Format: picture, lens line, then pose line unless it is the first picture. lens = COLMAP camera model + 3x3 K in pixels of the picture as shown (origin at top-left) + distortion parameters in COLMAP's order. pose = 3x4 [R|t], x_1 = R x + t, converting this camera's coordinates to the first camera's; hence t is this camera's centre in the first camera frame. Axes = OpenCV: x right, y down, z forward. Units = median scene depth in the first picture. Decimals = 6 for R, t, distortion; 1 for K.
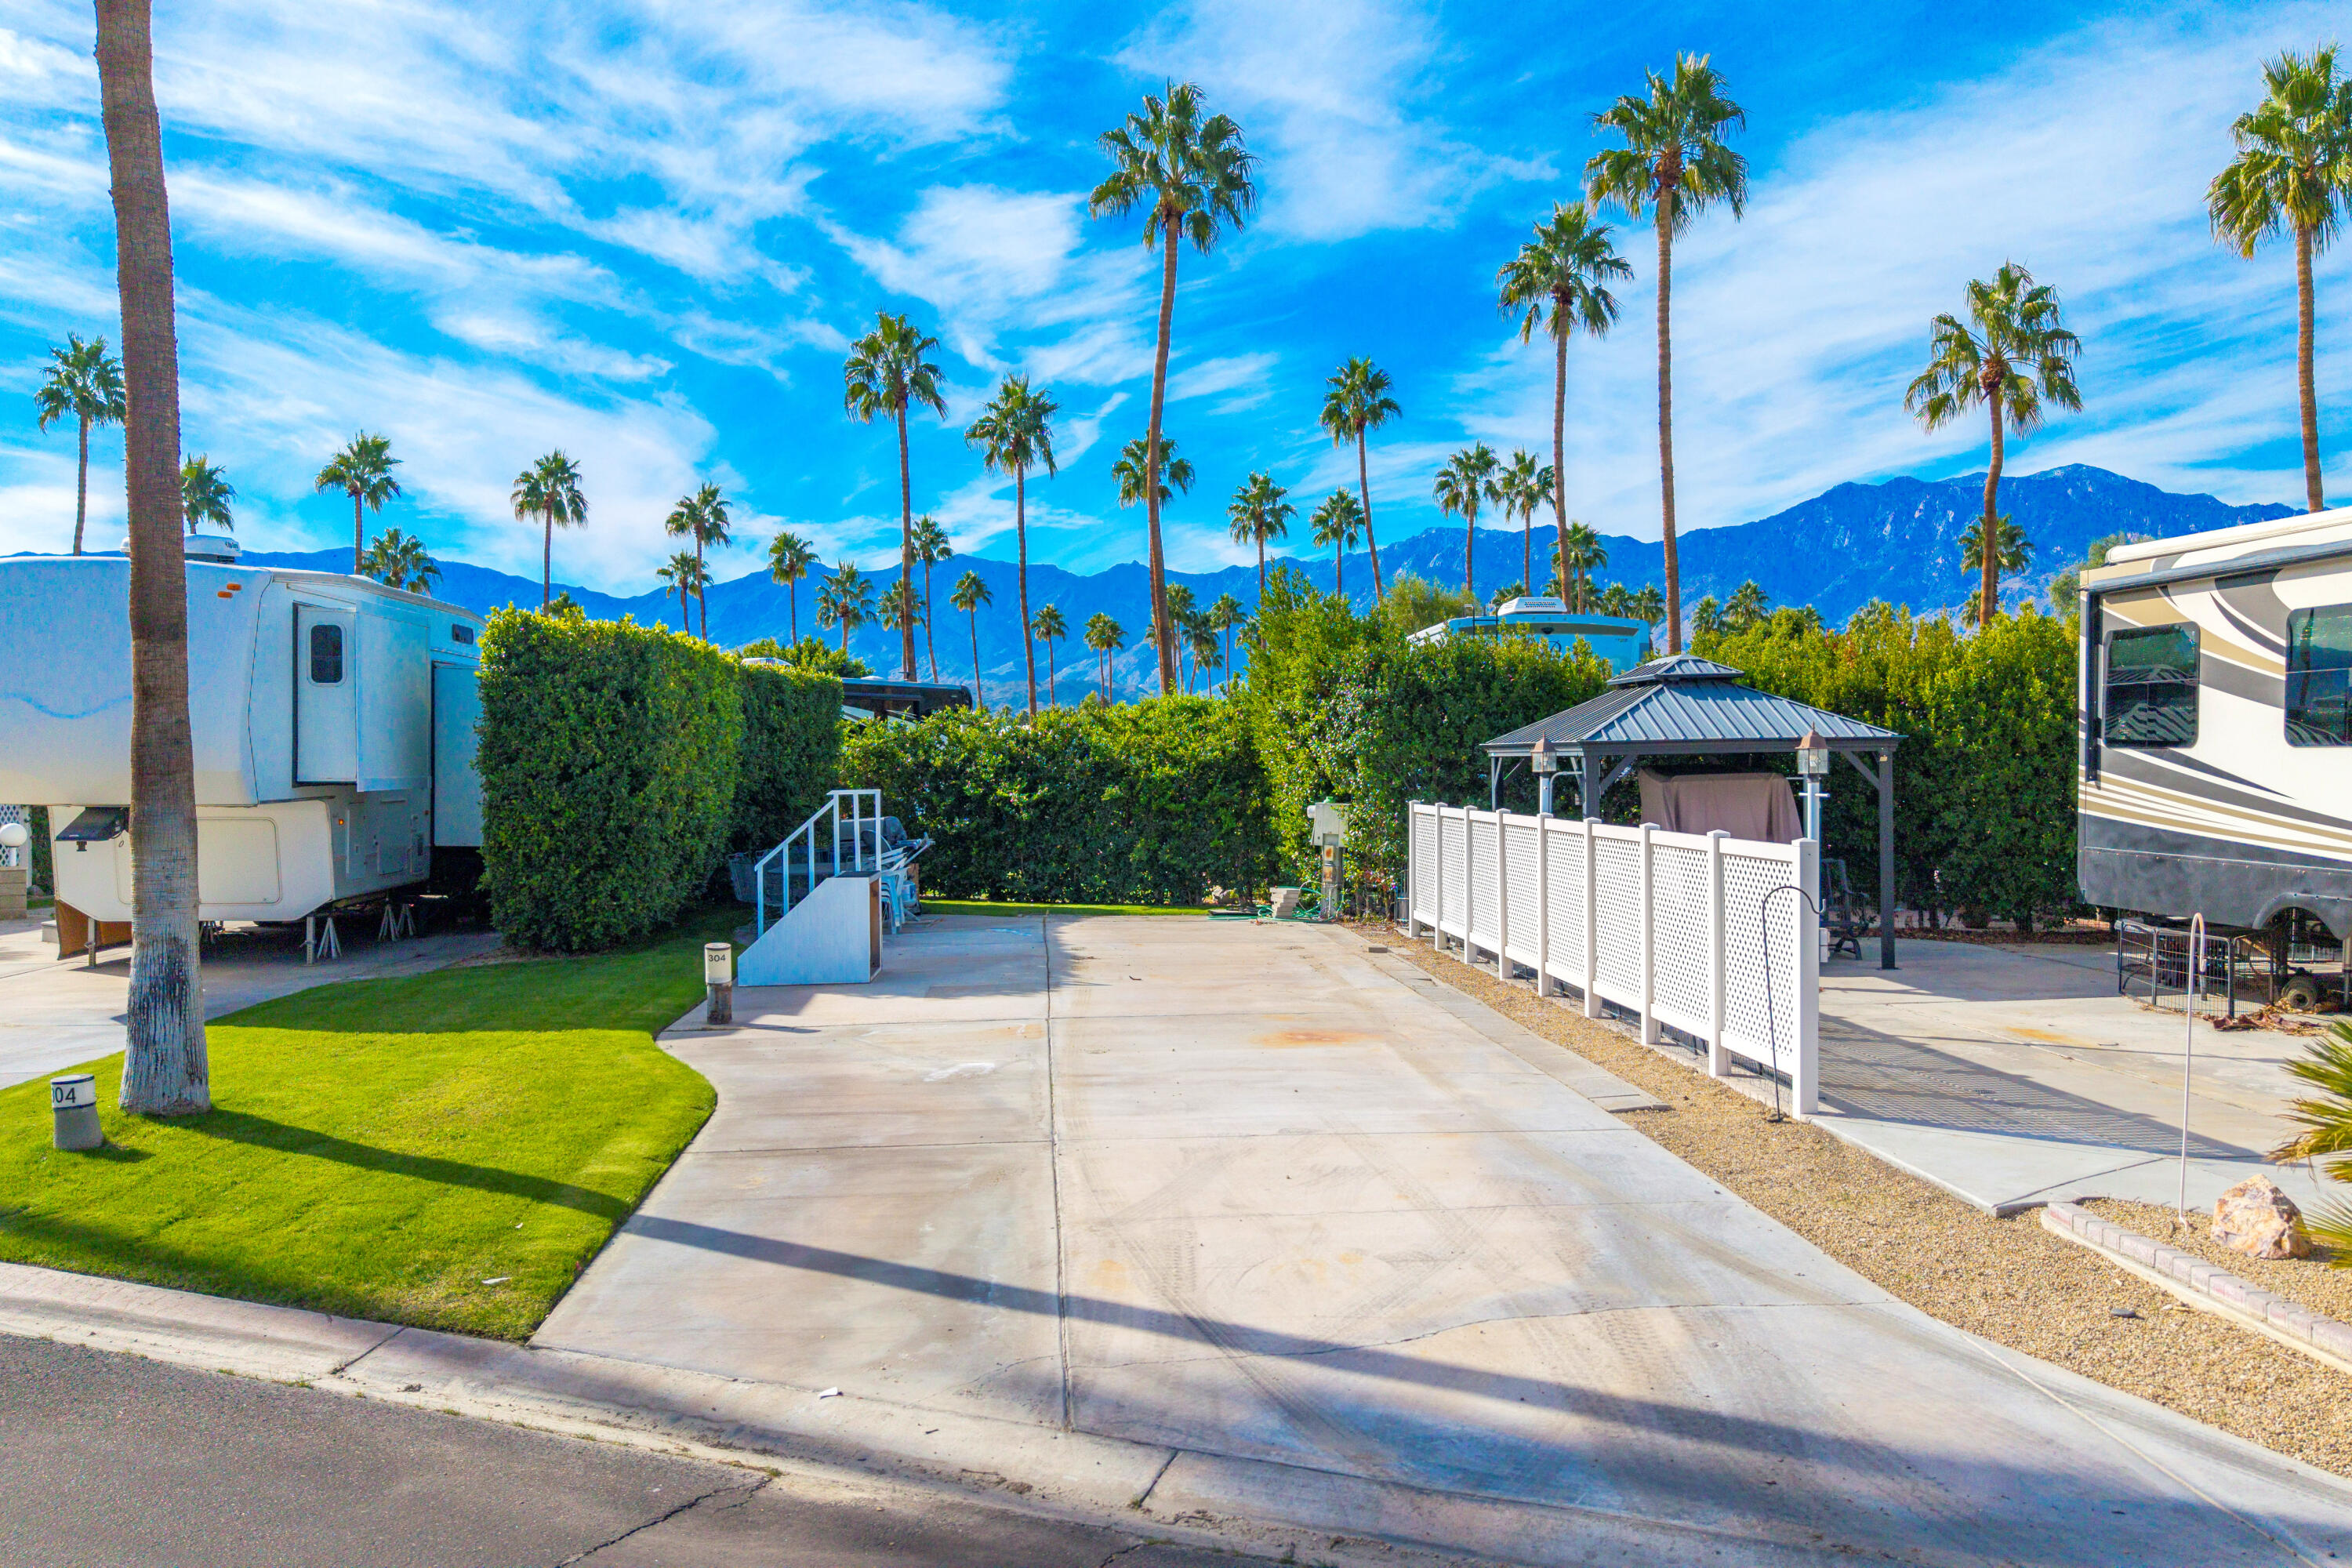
lens RADIAL K [[1797.0, 0, 1258.5], [0, 1797.0, 818.6], [0, 0, 1]] dist [0.074430, -0.137550]
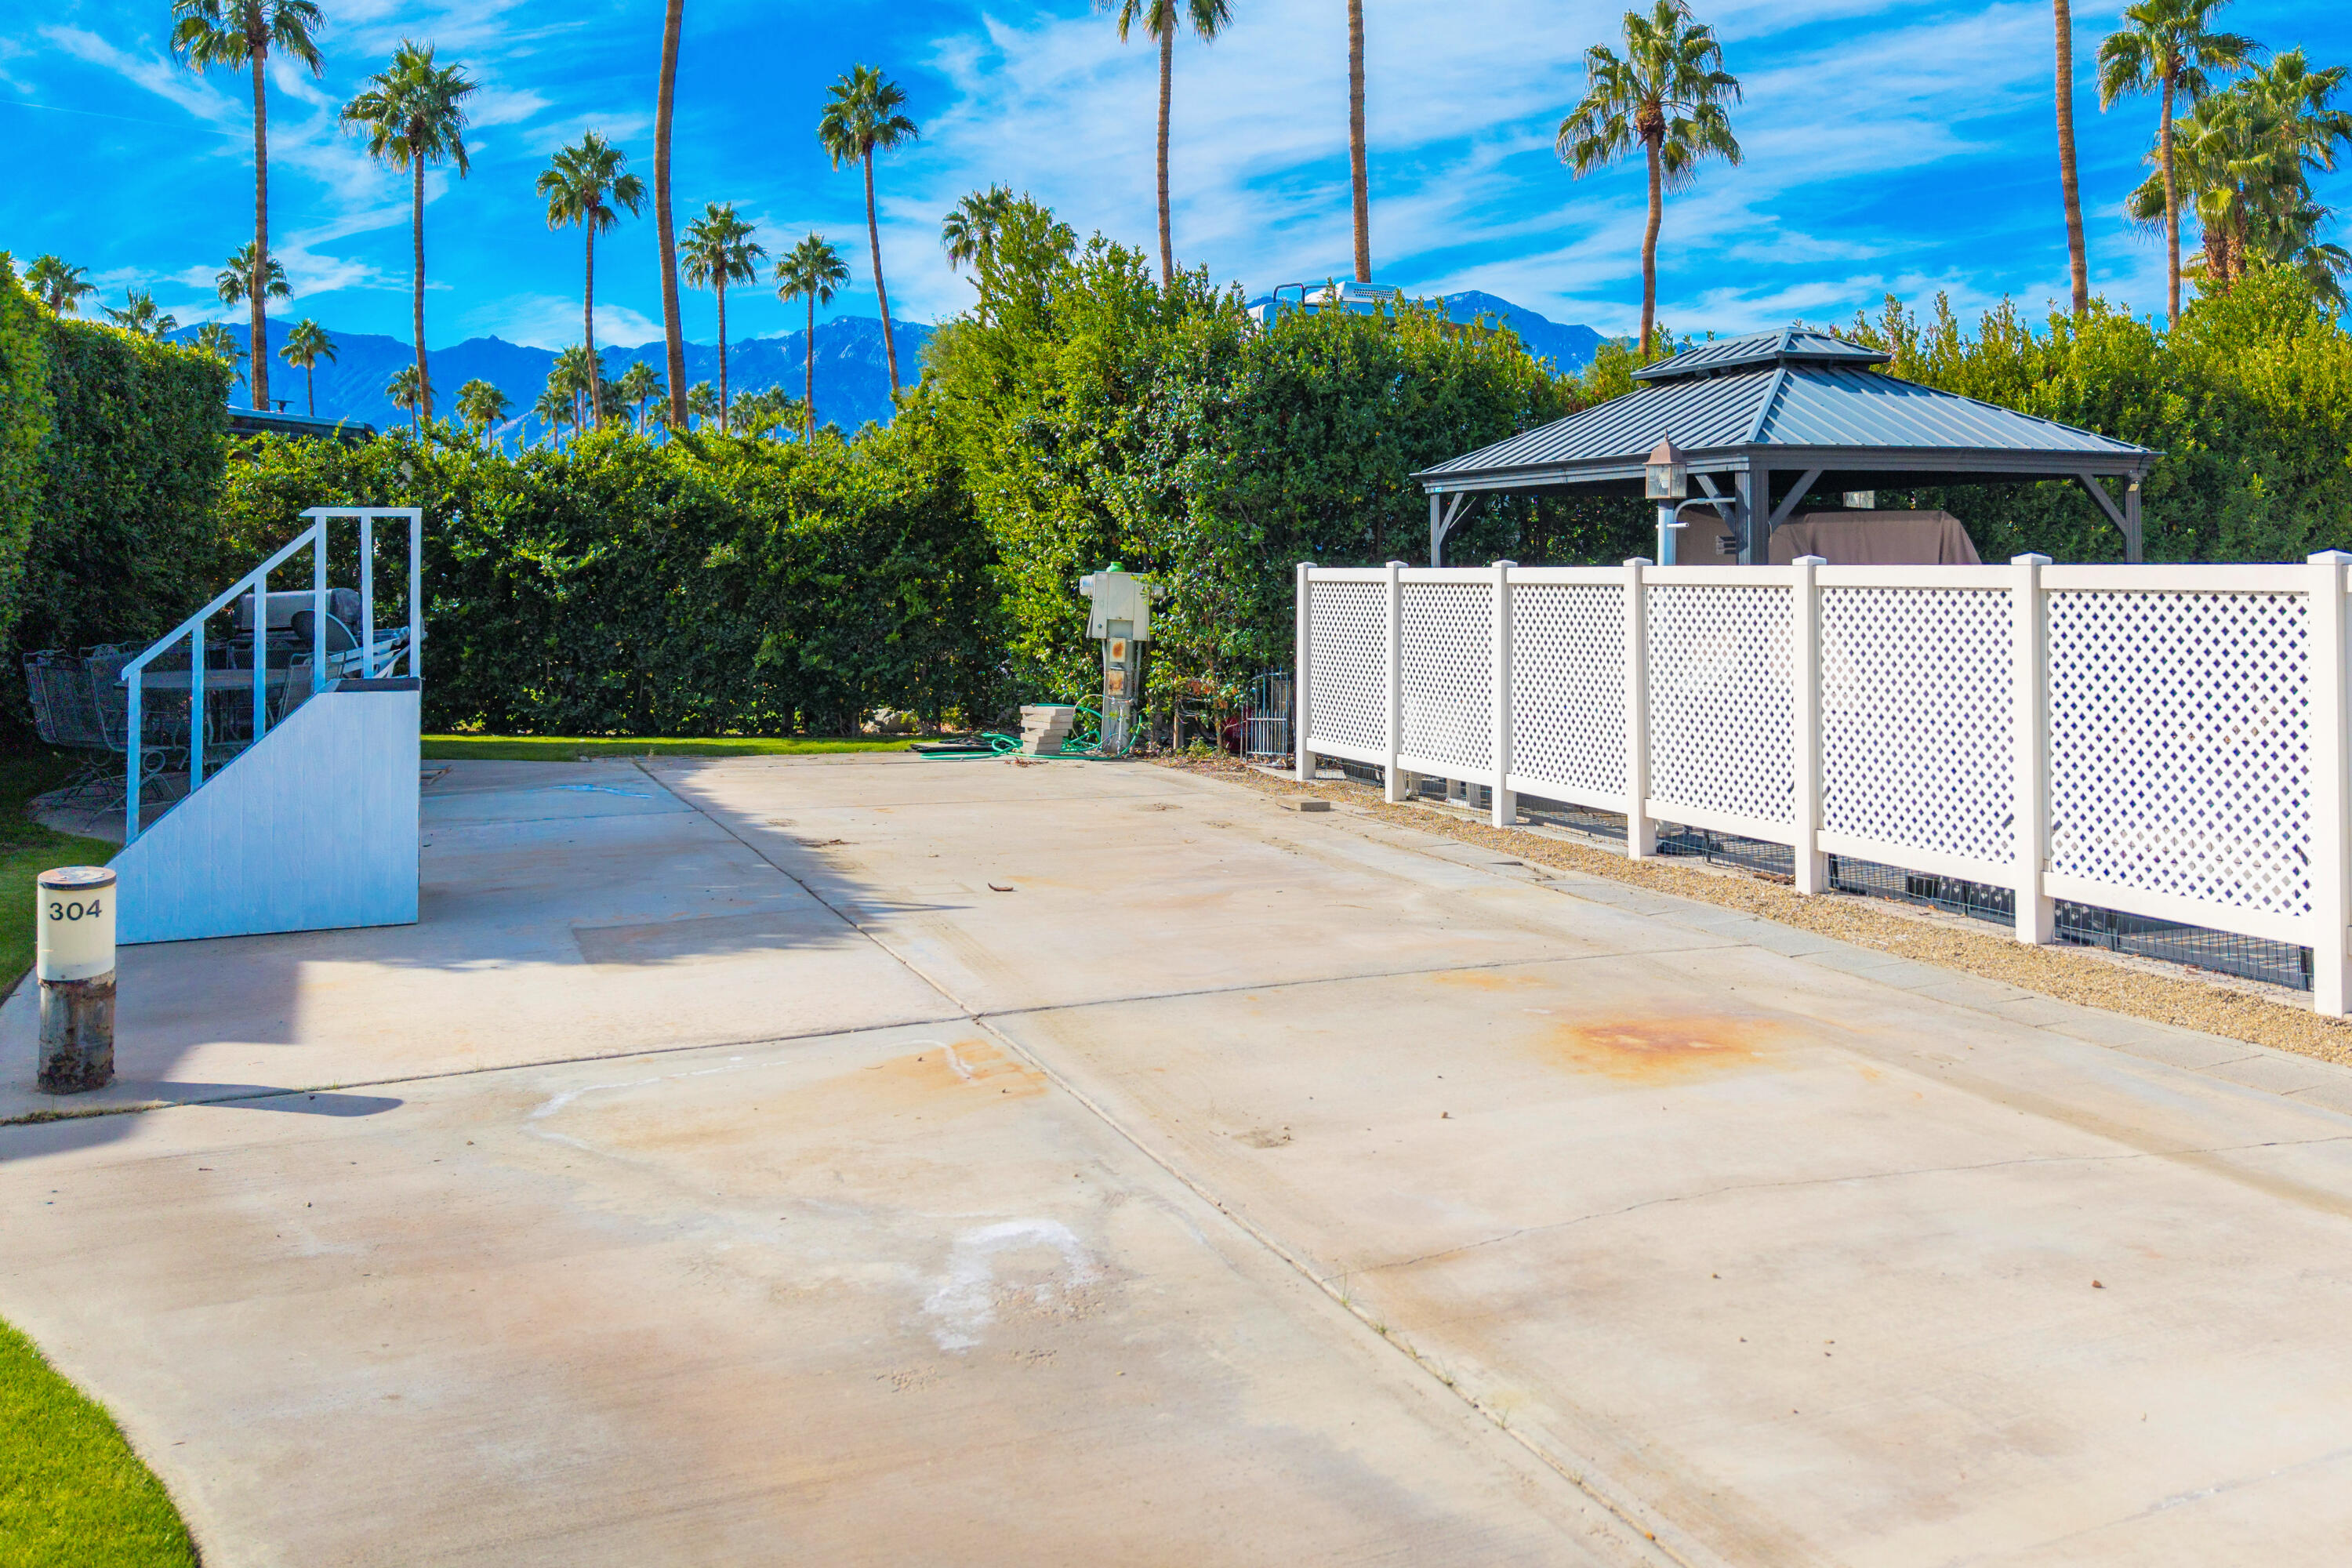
lens RADIAL K [[1915.8, 0, 1300.3], [0, 1915.8, 590.9], [0, 0, 1]] dist [0.008279, -0.003684]
pose [[0.946281, 0.006795, 0.323274, -0.115059], [-0.000053, 0.999782, -0.020861, 0.012104], [-0.323345, 0.019723, 0.946076, 0.330773]]
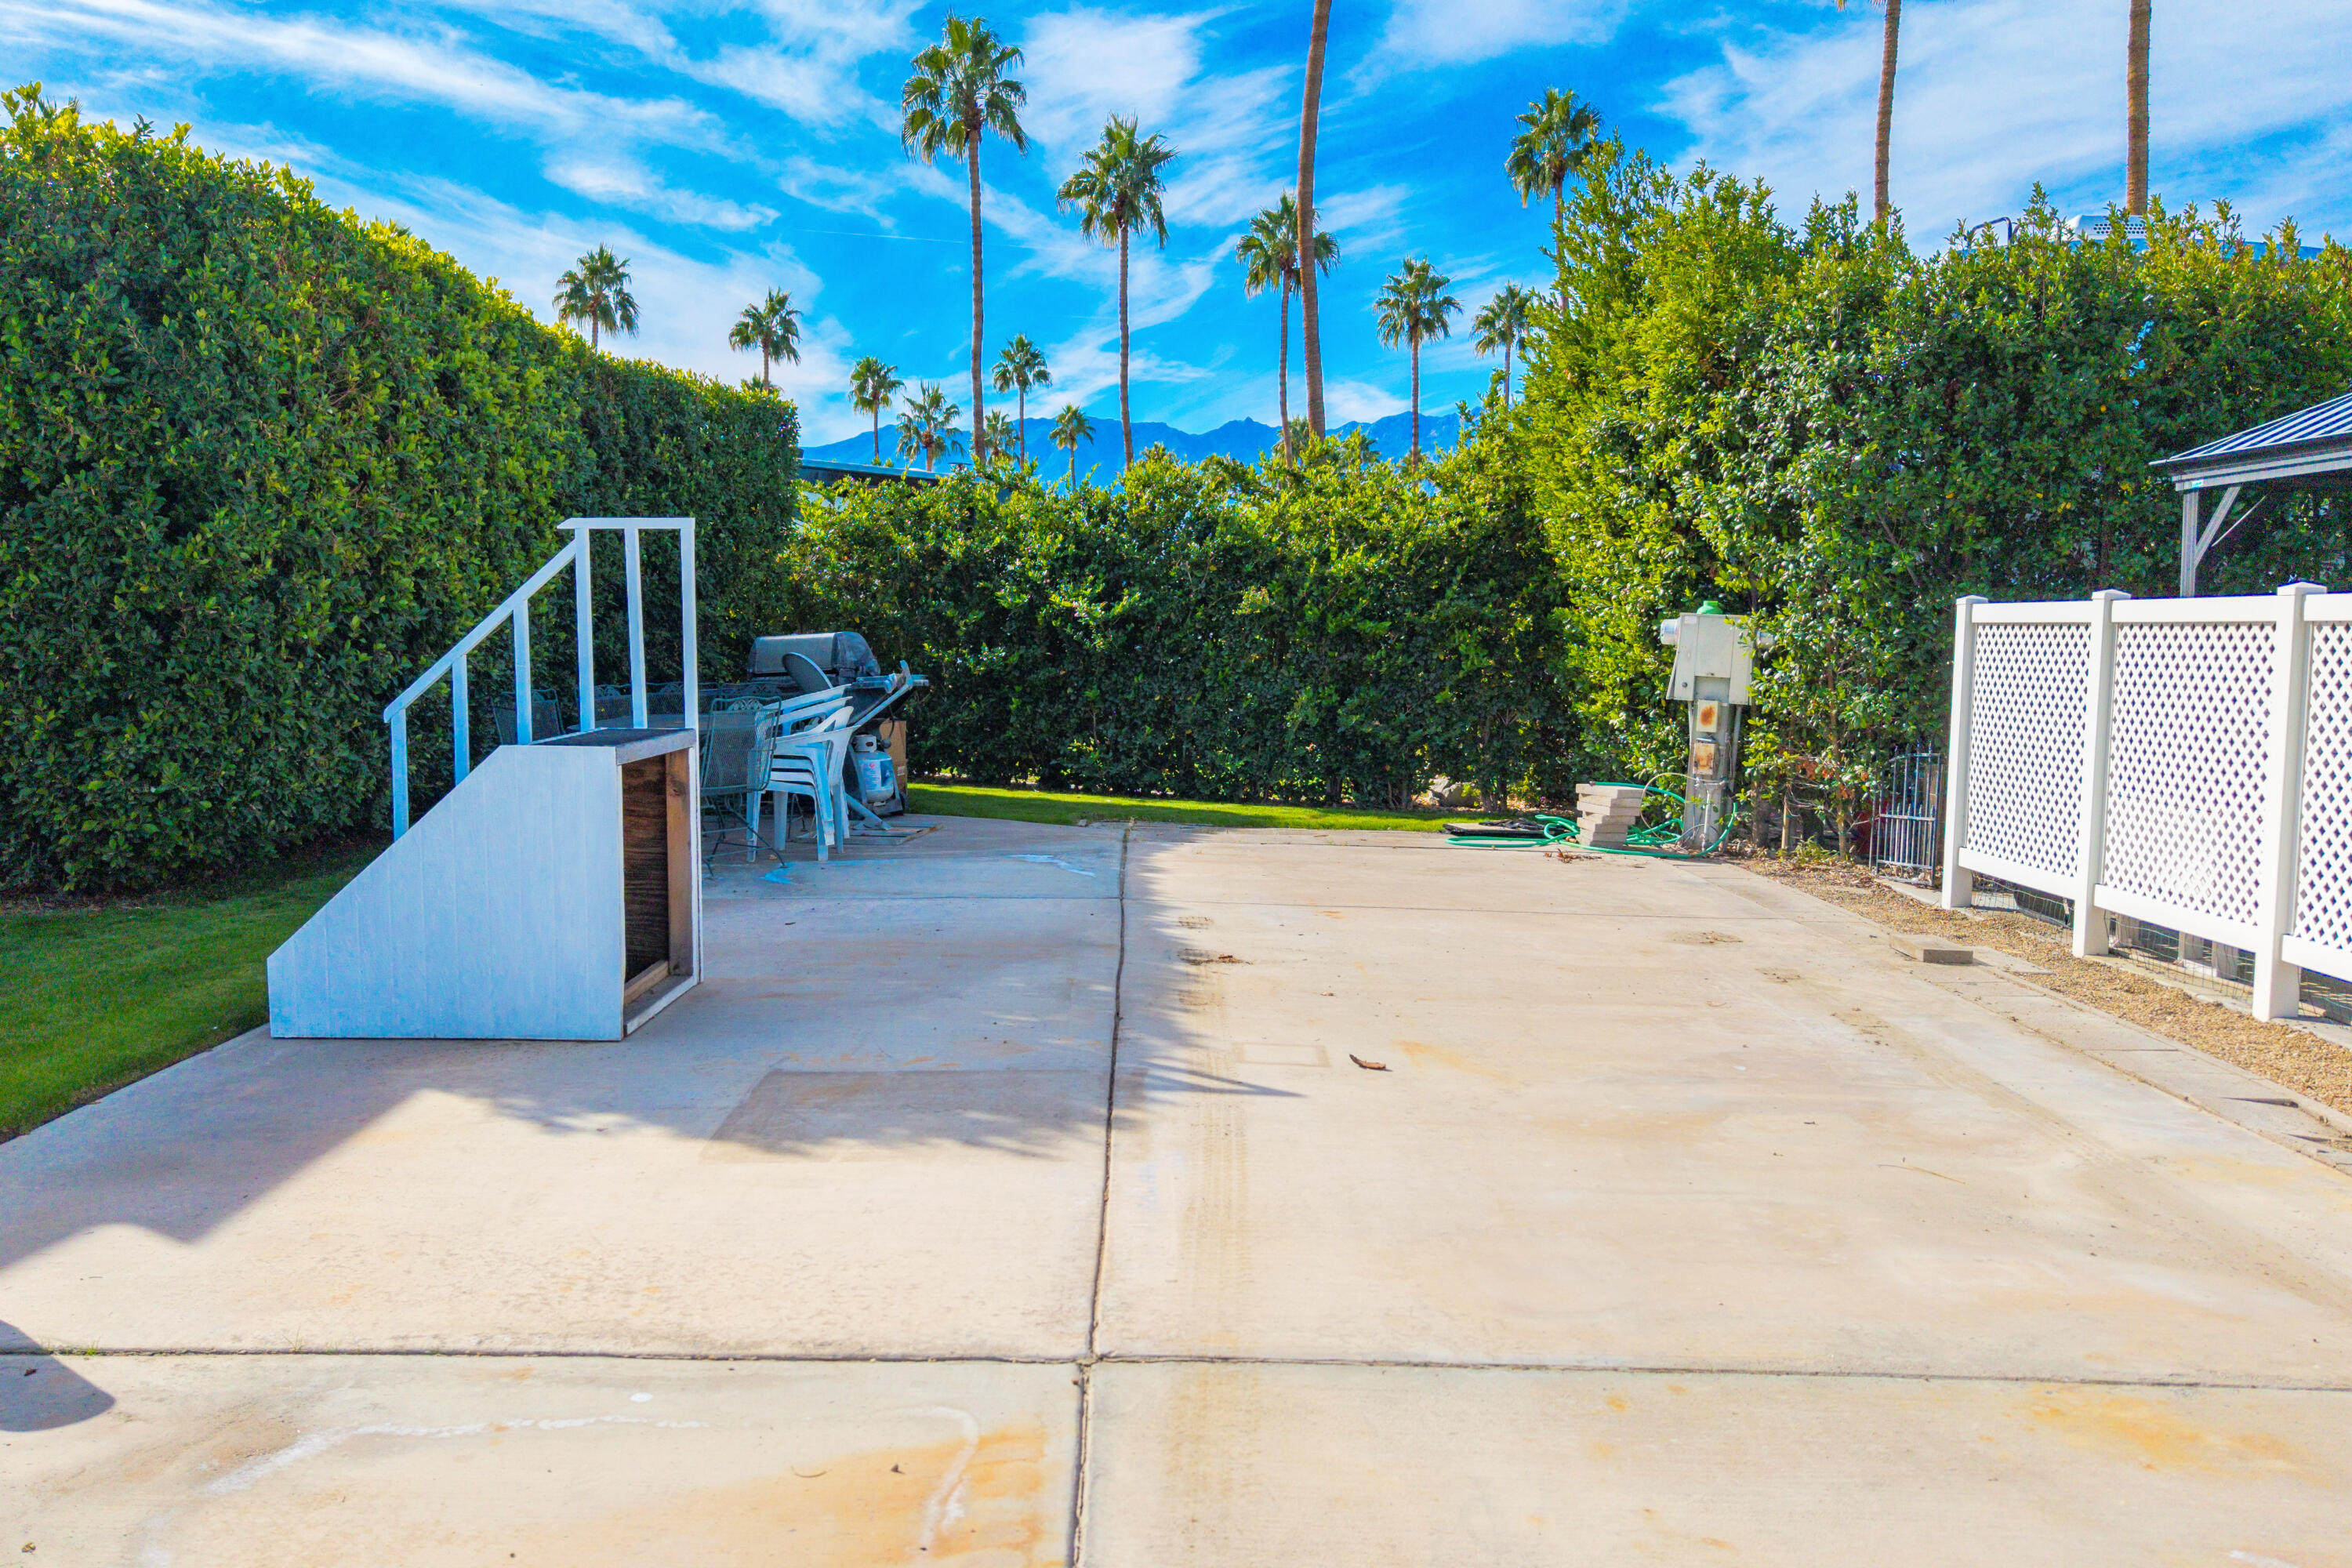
lens RADIAL K [[1869.0, 0, 1097.7], [0, 1869.0, 791.1], [0, 0, 1]] dist [0.071079, -0.126212]
pose [[0.989277, 0.026629, -0.143605, -0.049183], [-0.018592, 0.998200, 0.057023, 0.013067], [0.144865, -0.053741, 0.987991, 0.458873]]
